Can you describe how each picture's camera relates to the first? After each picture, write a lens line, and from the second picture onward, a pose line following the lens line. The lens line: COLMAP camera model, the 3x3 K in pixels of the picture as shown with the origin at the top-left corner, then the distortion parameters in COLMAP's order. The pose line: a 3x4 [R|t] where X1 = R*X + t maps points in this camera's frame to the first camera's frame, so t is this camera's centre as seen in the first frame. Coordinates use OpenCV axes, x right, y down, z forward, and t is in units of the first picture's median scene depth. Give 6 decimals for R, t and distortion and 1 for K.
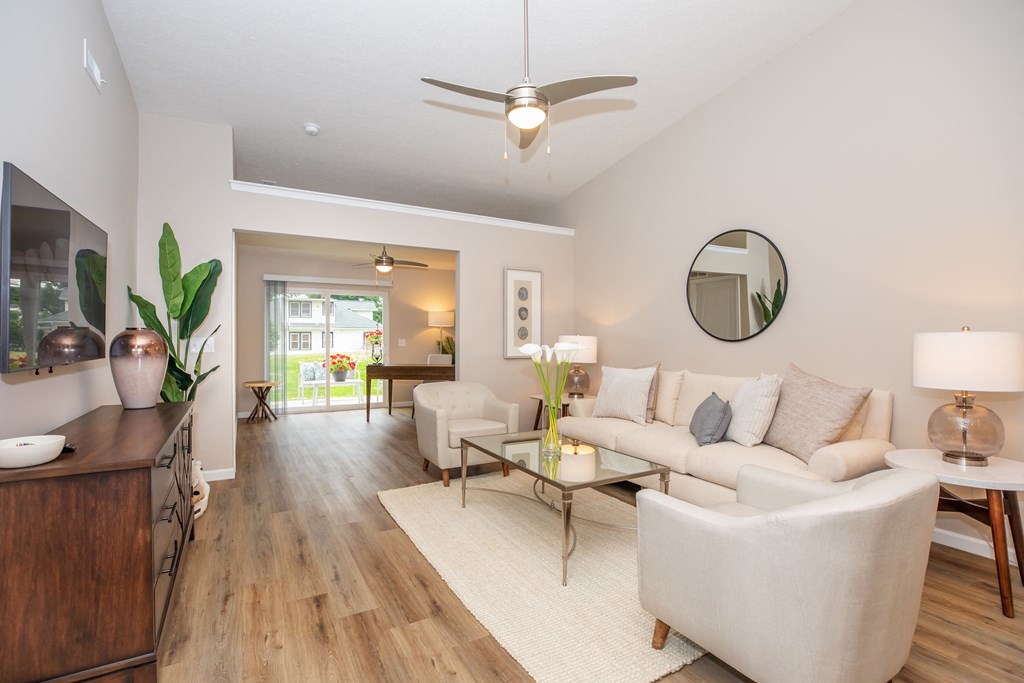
lens RADIAL K [[492.7, 0, 515.7], [0, 492.7, 339.4], [0, 0, 1]] dist [-0.003003, -0.000809]
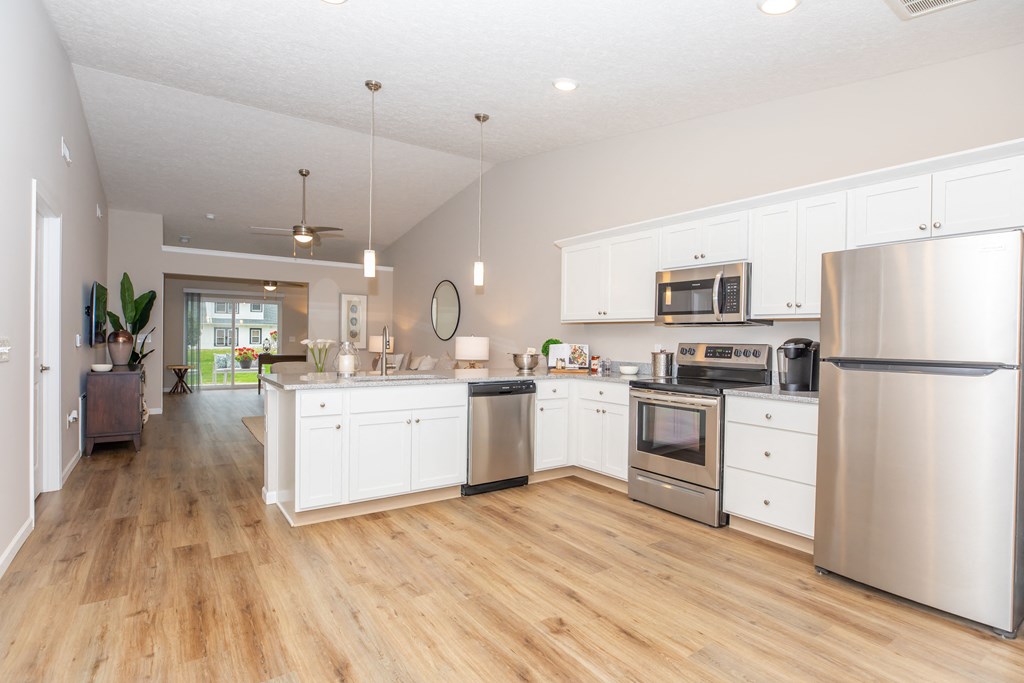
lens RADIAL K [[492.7, 0, 508.1], [0, 492.7, 340.6], [0, 0, 1]] dist [-0.003003, -0.000809]
pose [[0.994434, 0.010569, 0.104828, 0.299741], [-0.010898, 0.999937, 0.002564, 0.000568], [-0.104794, -0.003692, 0.994487, -0.558588]]
